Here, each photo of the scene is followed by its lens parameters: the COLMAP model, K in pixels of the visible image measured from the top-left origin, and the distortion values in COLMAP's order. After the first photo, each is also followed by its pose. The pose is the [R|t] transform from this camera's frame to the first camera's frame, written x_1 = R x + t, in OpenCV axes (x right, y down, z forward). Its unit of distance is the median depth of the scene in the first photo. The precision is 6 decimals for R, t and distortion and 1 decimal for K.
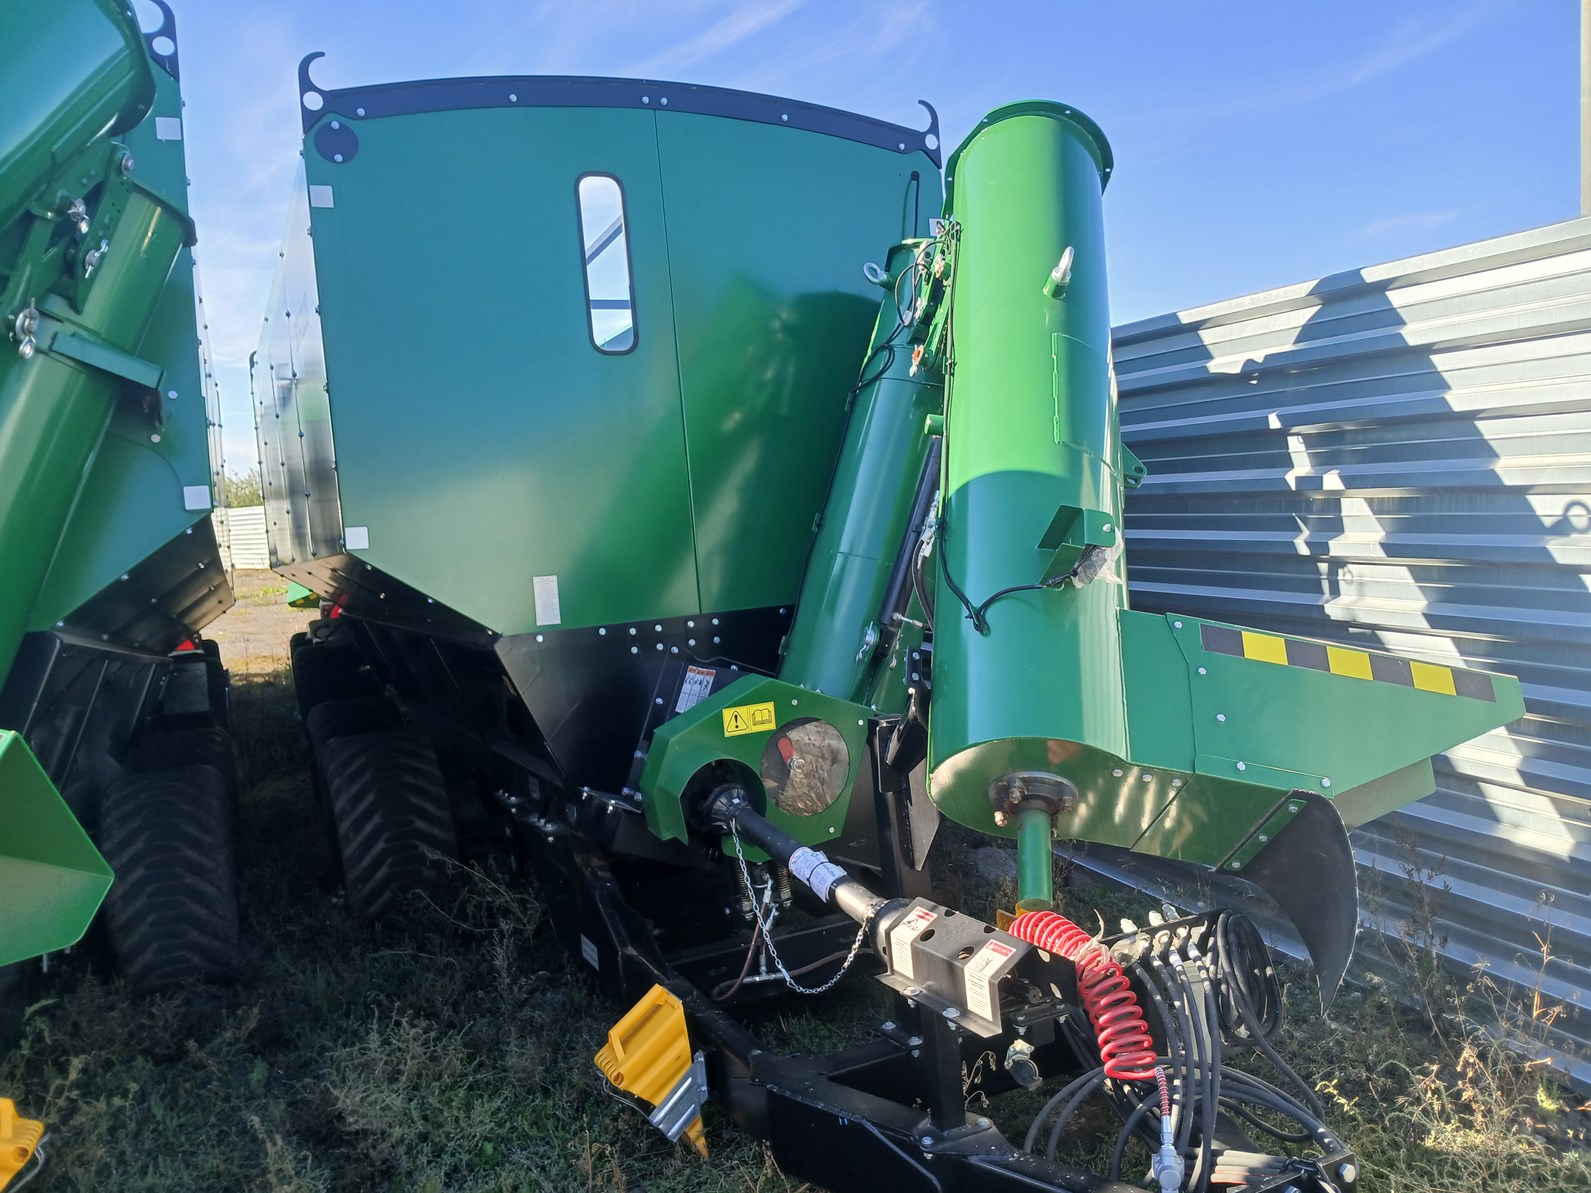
lens RADIAL K [[1255.7, 0, 787.2], [0, 1255.7, 595.3], [0, 0, 1]] dist [0.011769, -0.026383]
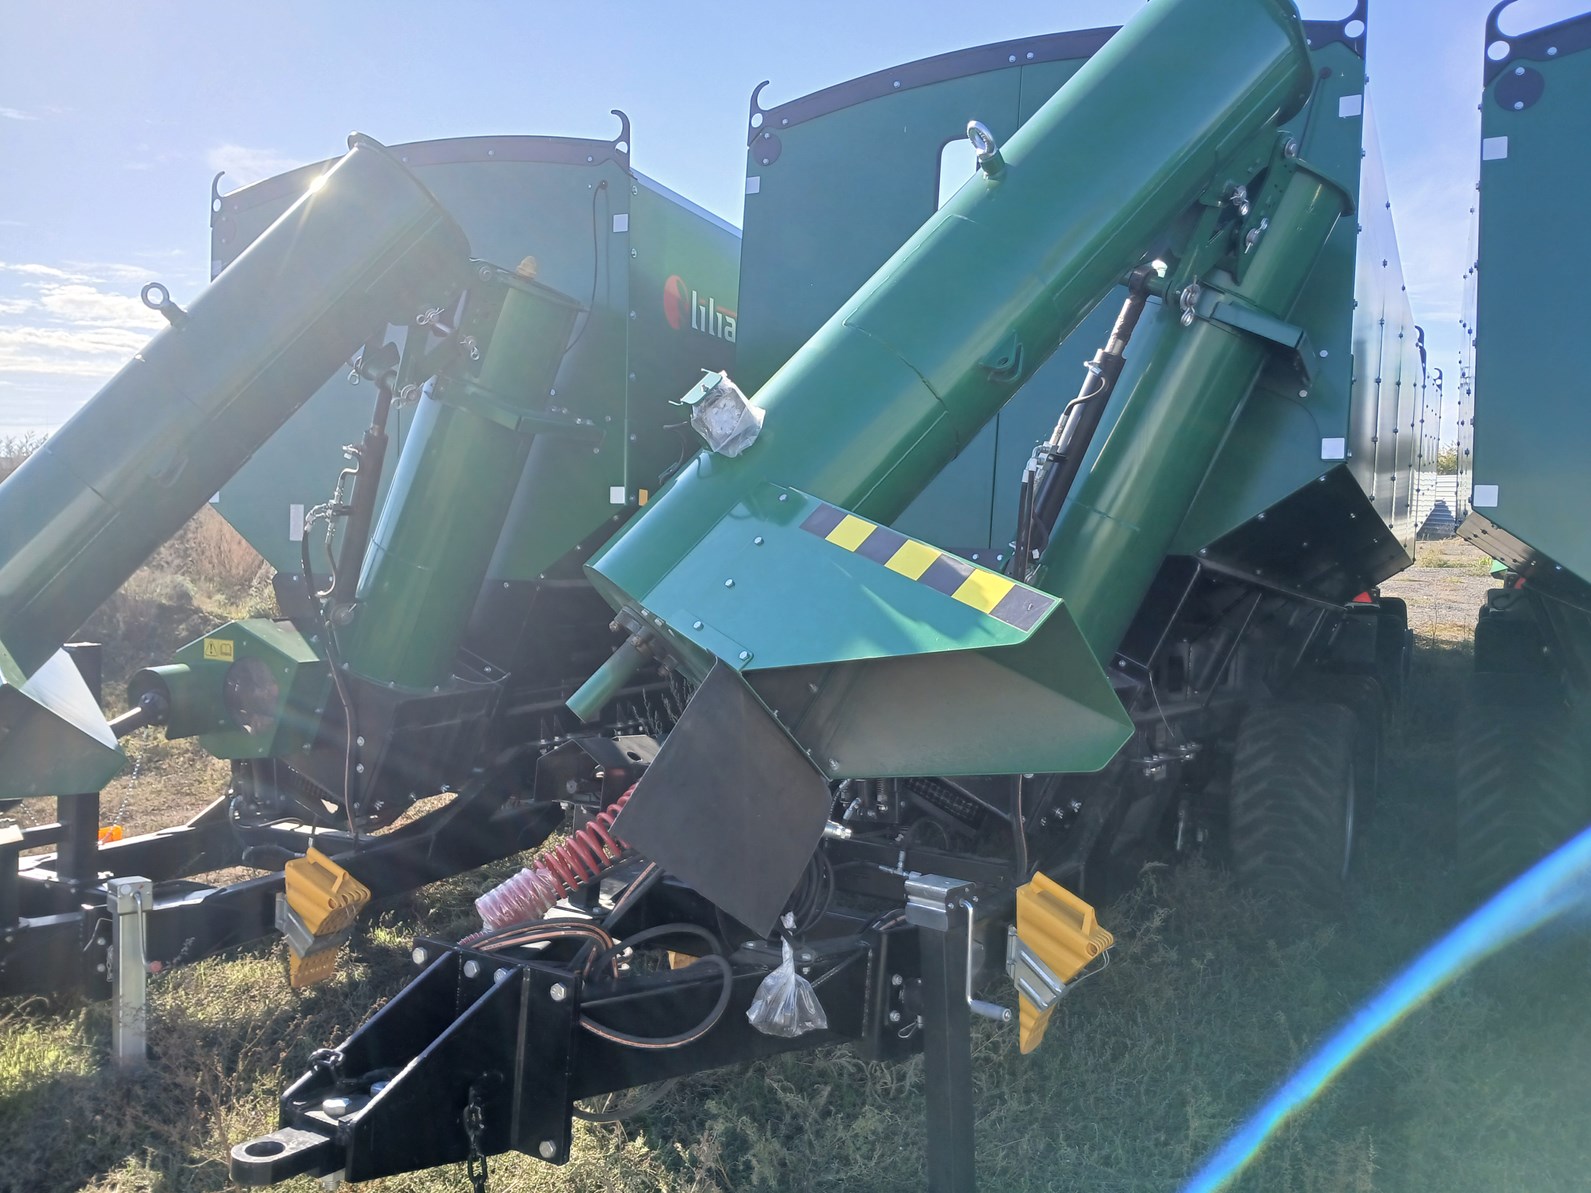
lens RADIAL K [[1255.7, 0, 806.2], [0, 1255.7, 594.7], [0, 0, 1]] dist [0.011769, -0.026383]
pose [[0.627893, 0.125445, -0.768124, 0.098101], [-0.101812, 0.991683, 0.078730, 0.008448], [0.771612, 0.028770, 0.635443, -0.036195]]
